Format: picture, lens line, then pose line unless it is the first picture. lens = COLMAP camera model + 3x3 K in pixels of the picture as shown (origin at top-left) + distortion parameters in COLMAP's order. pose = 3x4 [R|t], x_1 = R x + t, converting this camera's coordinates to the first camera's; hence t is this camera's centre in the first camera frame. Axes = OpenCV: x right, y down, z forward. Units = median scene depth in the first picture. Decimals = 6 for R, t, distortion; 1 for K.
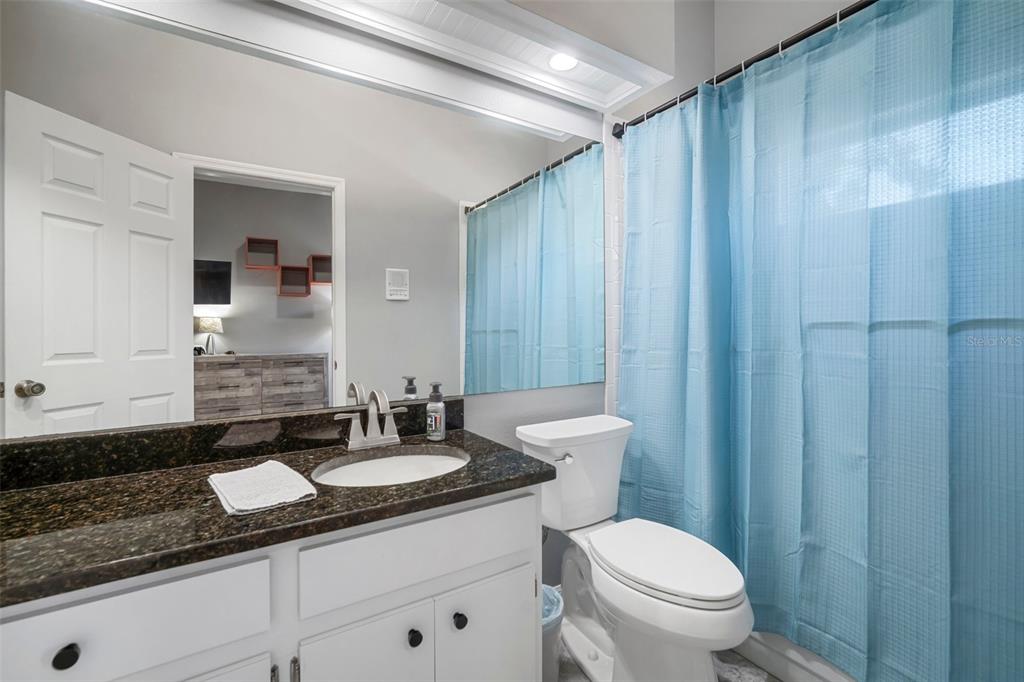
lens RADIAL K [[450.6, 0, 510.9], [0, 450.6, 338.1], [0, 0, 1]] dist [-0.003526, 0.001408]
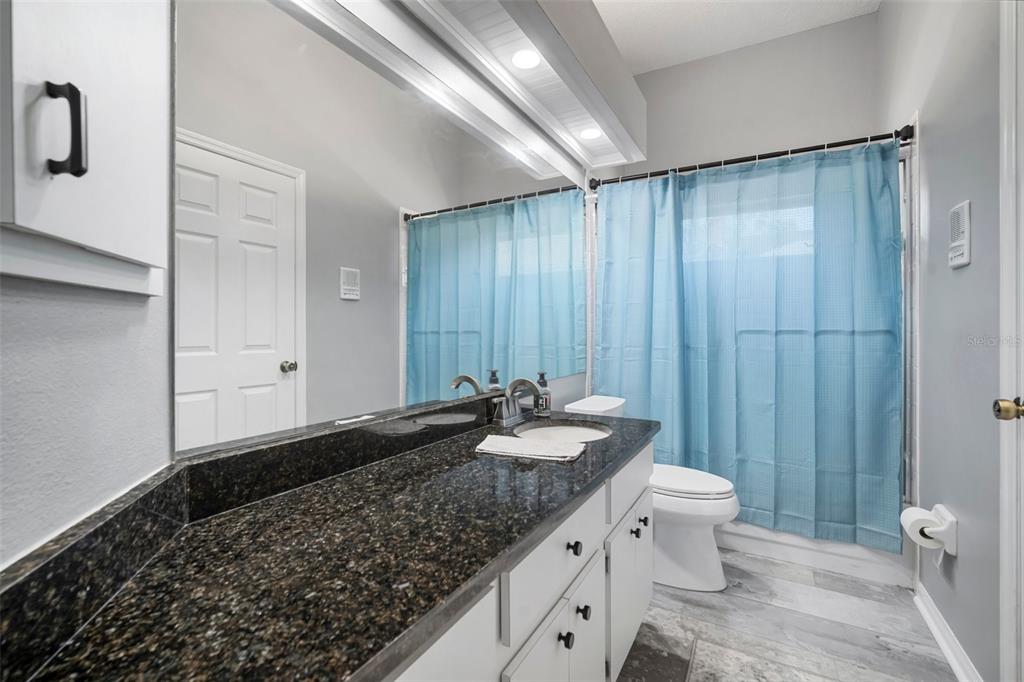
lens RADIAL K [[450.6, 0, 516.9], [0, 450.6, 339.9], [0, 0, 1]] dist [-0.003526, 0.001408]
pose [[0.877203, 0.006509, 0.480076, -0.678911], [-0.004908, 0.999977, -0.004590, 0.011429], [-0.480095, 0.001670, 0.877215, -0.071996]]
